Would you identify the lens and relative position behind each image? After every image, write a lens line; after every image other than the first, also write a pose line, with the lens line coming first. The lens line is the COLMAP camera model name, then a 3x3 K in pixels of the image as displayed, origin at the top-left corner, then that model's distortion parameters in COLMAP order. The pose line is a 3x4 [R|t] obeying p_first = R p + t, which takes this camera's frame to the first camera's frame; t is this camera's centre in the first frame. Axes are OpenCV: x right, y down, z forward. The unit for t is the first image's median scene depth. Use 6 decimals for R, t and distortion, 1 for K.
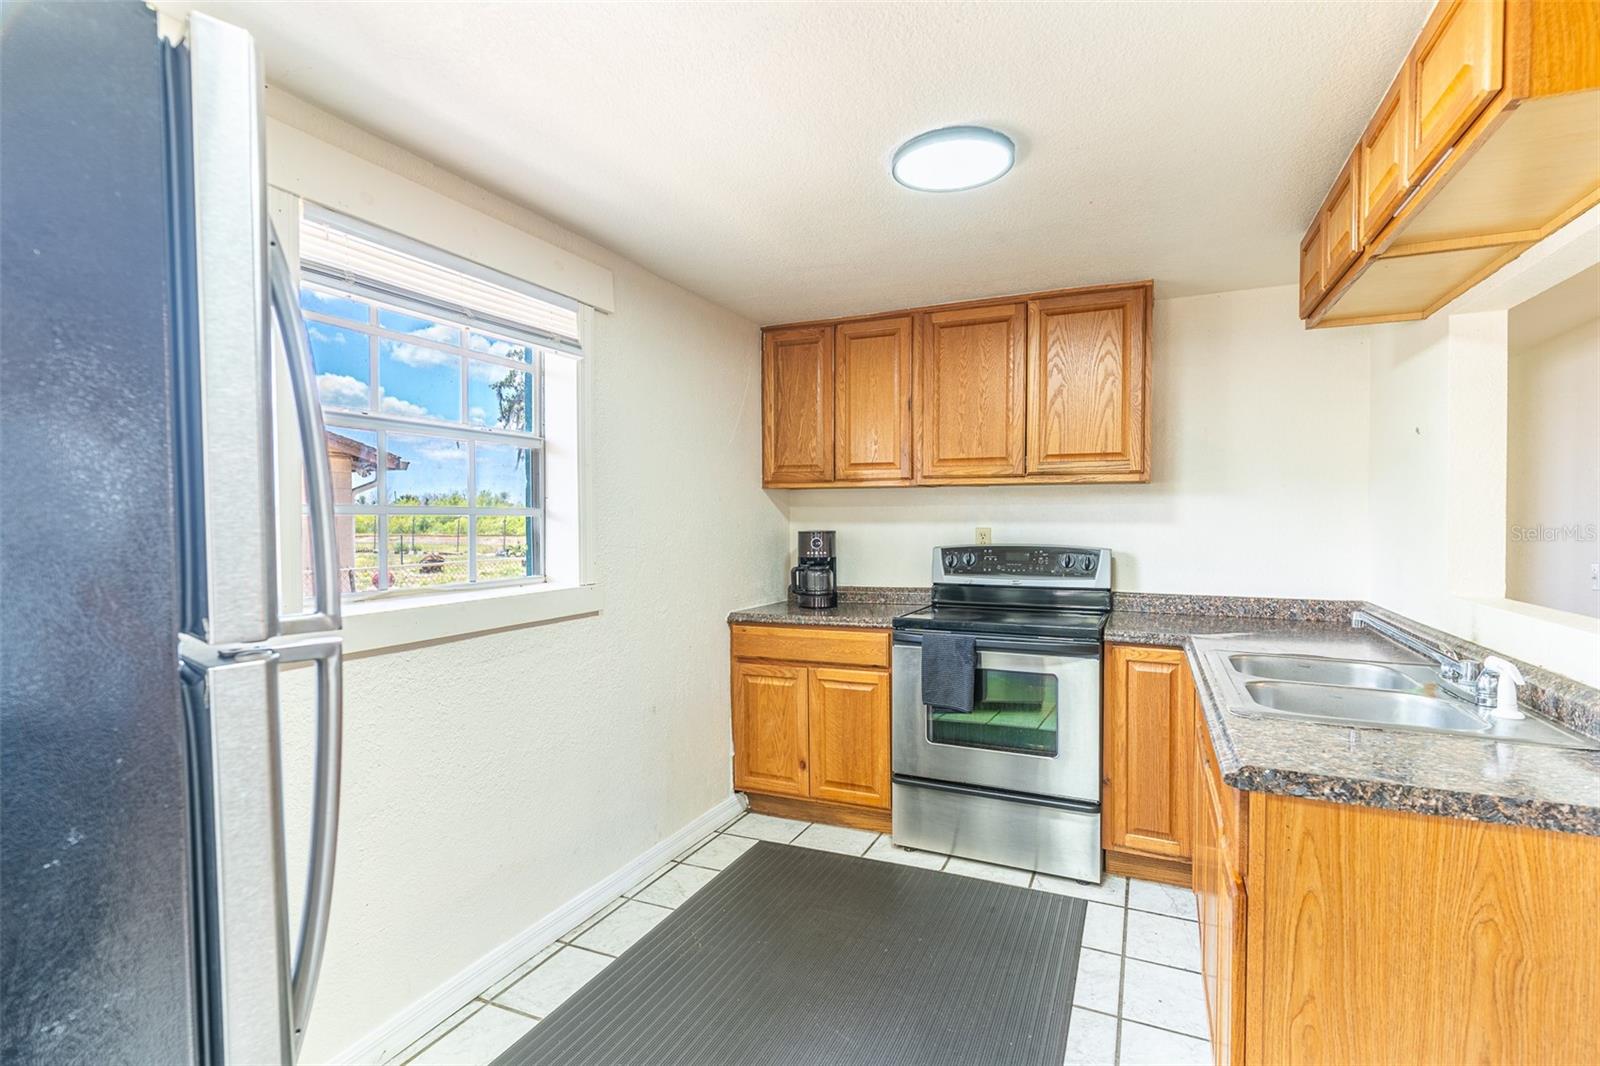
lens RADIAL K [[770.4, 0, 794.7], [0, 770.4, 531.9], [0, 0, 1]] dist [0.001023, 0.000296]
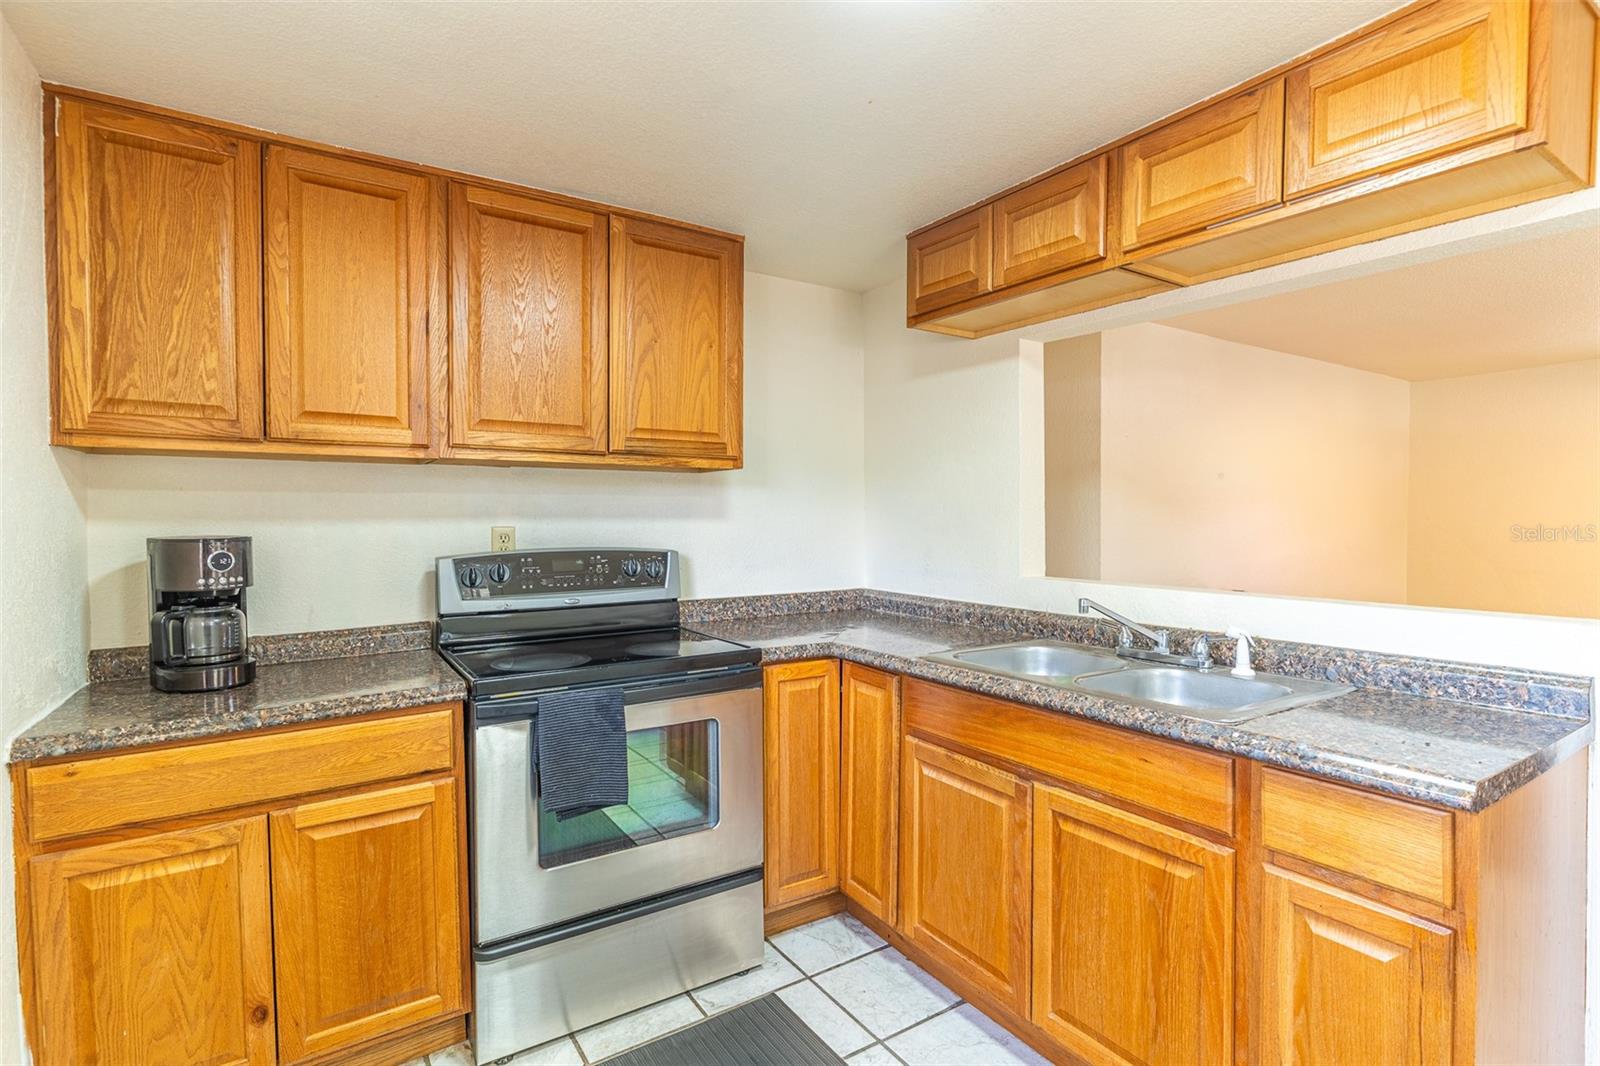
lens RADIAL K [[770.4, 0, 798.2], [0, 770.4, 530.3], [0, 0, 1]] dist [0.001023, 0.000296]
pose [[0.533326, -0.016541, 0.845748, -0.216093], [0.017786, 0.999807, 0.008338, -0.003336], [-0.845723, 0.010595, 0.533517, 0.445038]]
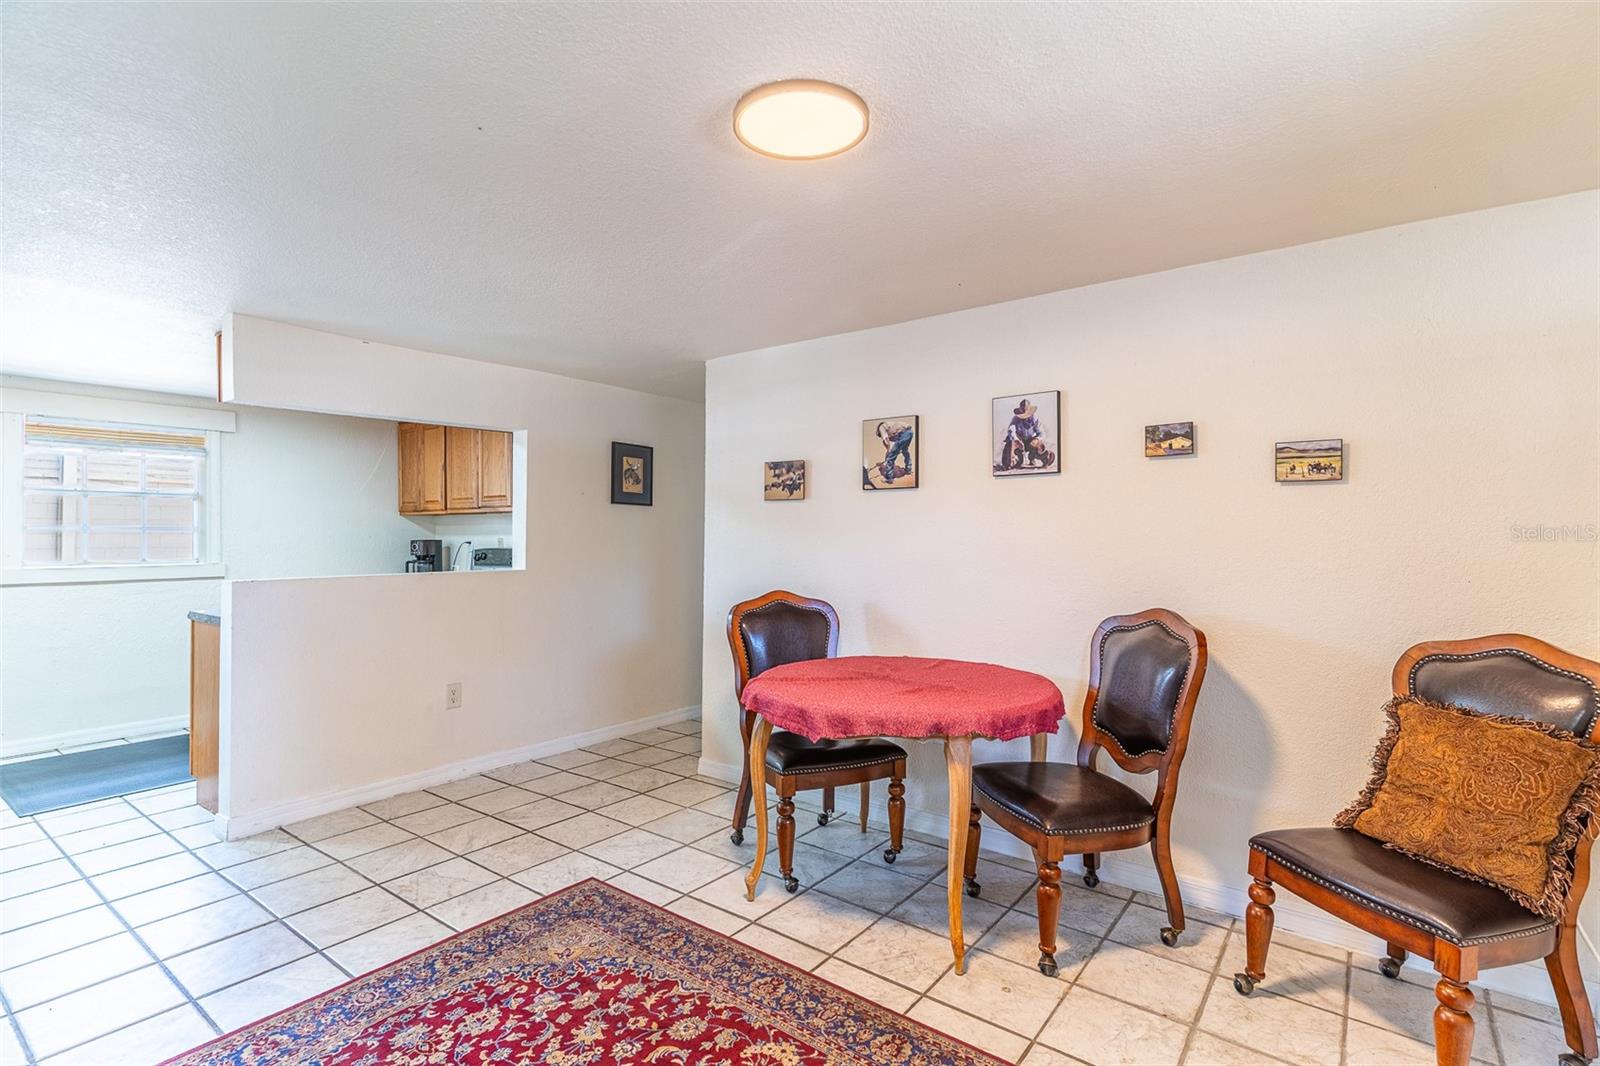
lens RADIAL K [[770.4, 0, 810.8], [0, 770.4, 529.5], [0, 0, 1]] dist [0.001023, 0.000296]
pose [[0.979108, -0.004311, -0.203297, 1.370259], [-0.000746, 0.999692, -0.024794, 0.019620], [0.203341, 0.024428, 0.978803, -0.567768]]
